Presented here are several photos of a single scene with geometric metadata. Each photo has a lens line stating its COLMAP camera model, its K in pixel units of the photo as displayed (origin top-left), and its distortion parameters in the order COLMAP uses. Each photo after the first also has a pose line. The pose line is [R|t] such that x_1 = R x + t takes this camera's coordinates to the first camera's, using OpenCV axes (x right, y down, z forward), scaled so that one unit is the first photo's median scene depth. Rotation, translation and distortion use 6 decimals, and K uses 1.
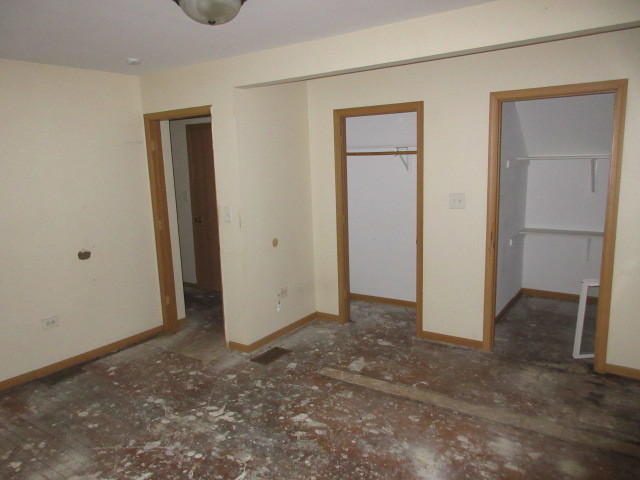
lens RADIAL K [[475.0, 0, 318.1], [0, 475.0, 236.7], [0, 0, 1]] dist [-0.004627, 0.005487]
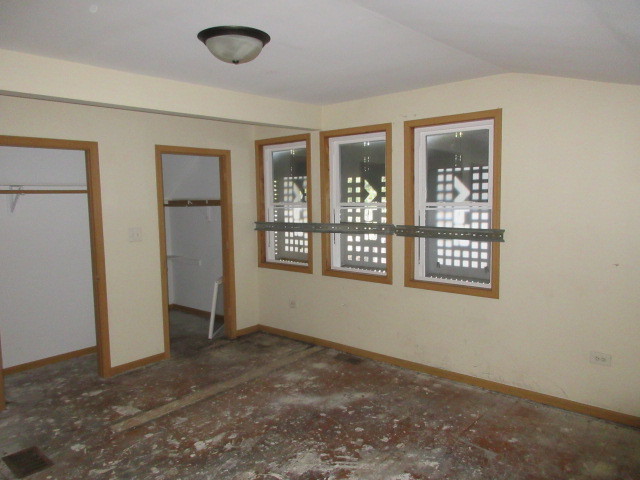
lens RADIAL K [[475.0, 0, 318.1], [0, 475.0, 242.7], [0, 0, 1]] dist [-0.004627, 0.005487]
pose [[0.126721, -0.071067, 0.989389, -0.874148], [0.176868, 0.983065, 0.047959, -0.040504], [-0.976043, 0.168913, 0.137145, 0.492899]]
